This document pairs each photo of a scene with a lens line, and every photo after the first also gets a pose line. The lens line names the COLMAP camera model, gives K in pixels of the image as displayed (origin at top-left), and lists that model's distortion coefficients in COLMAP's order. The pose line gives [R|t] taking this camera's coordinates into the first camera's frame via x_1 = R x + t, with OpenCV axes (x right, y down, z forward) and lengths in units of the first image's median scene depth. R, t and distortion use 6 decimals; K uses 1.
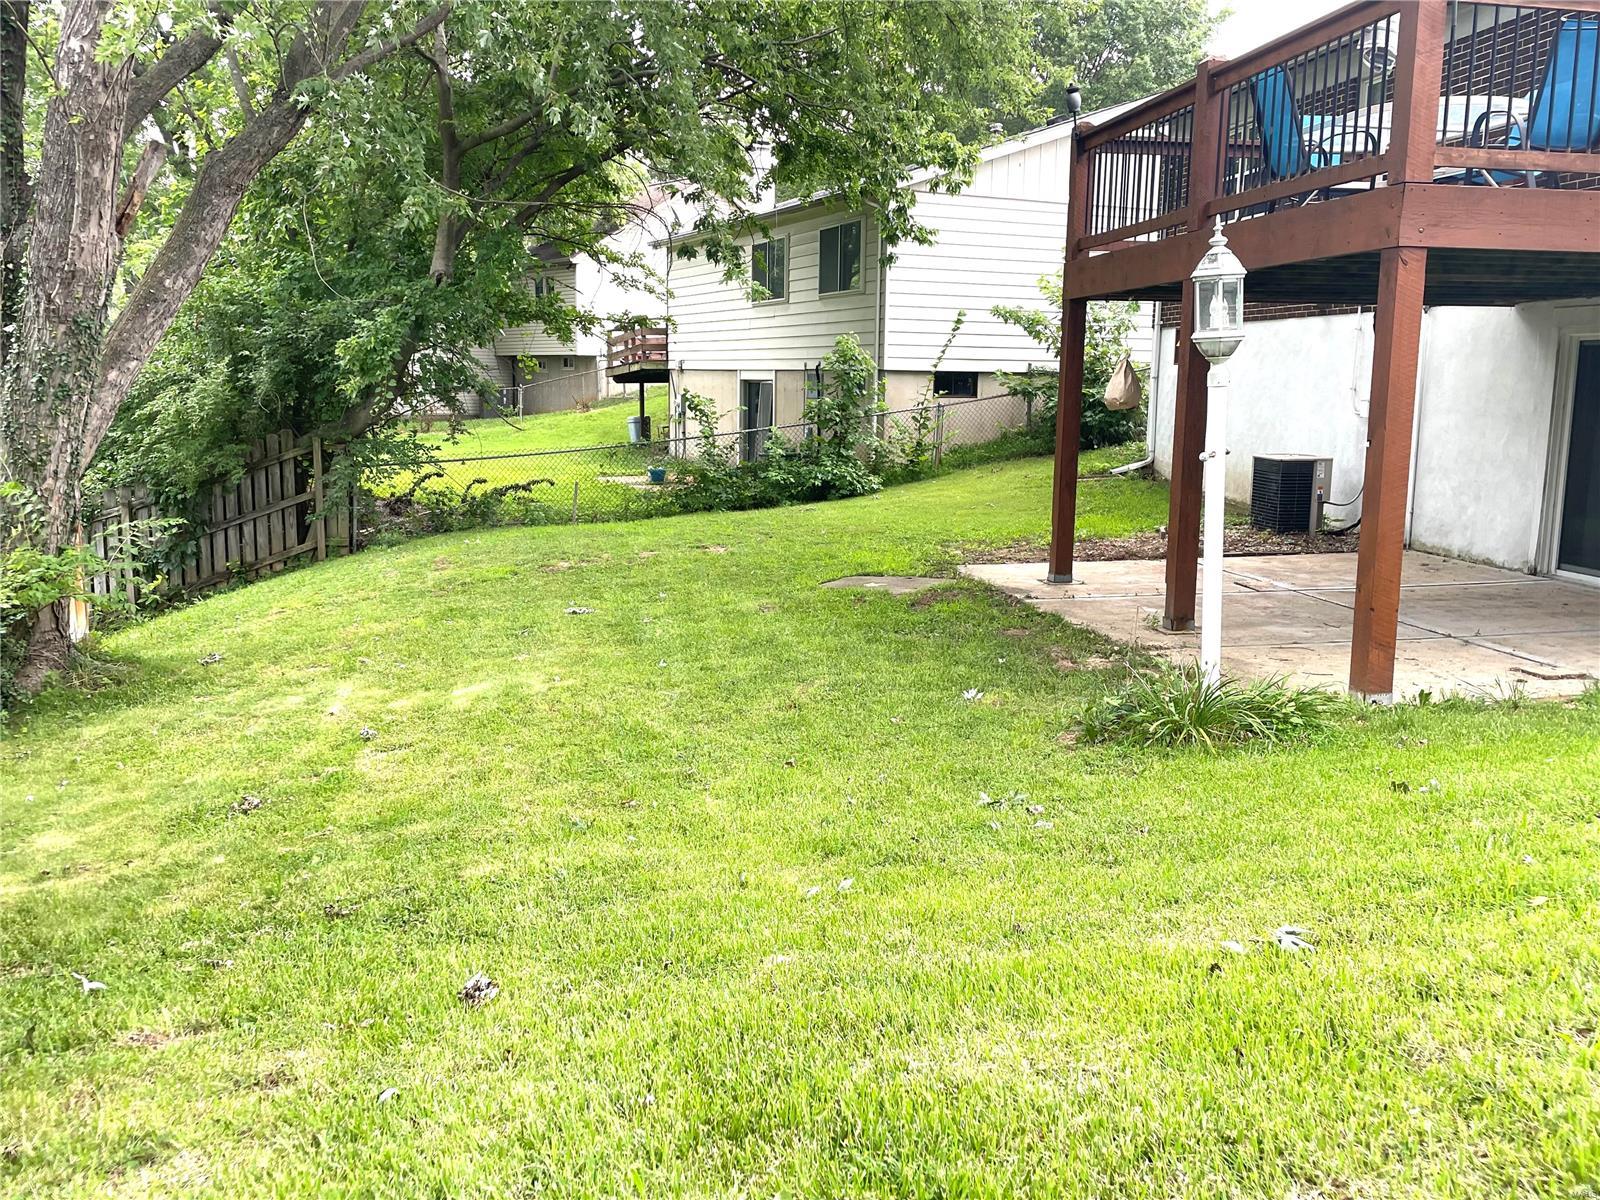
lens RADIAL K [[1405.0, 0, 798.4], [0, 1405.0, 600.2], [0, 0, 1]] dist [0.006824, -0.019626]
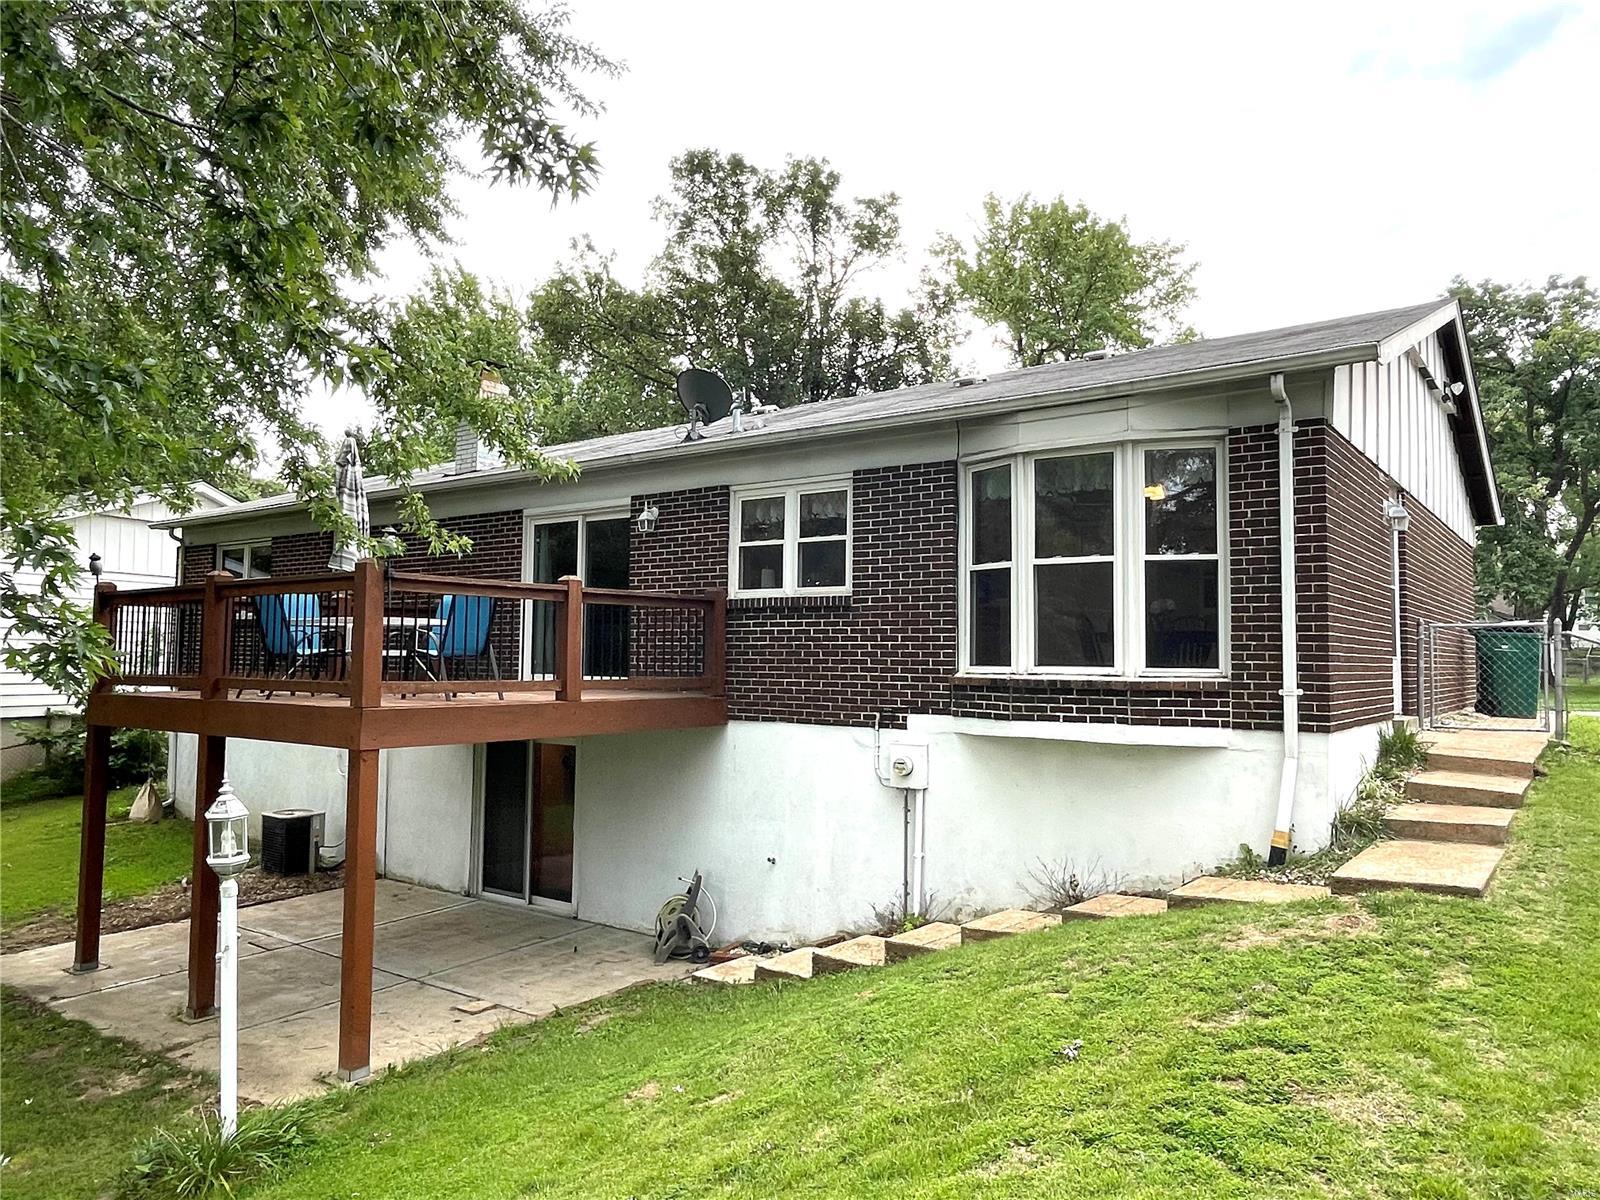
lens RADIAL K [[1093.5, 0, 800.0], [0, 1093.5, 600.5], [0, 0, 1]] dist [-0.001741, 0.012075]
pose [[0.720948, 0.027819, 0.692430, -0.023487], [0.108788, 0.982262, -0.152731, -0.109409], [-0.684397, 0.185439, 0.705134, -0.094234]]
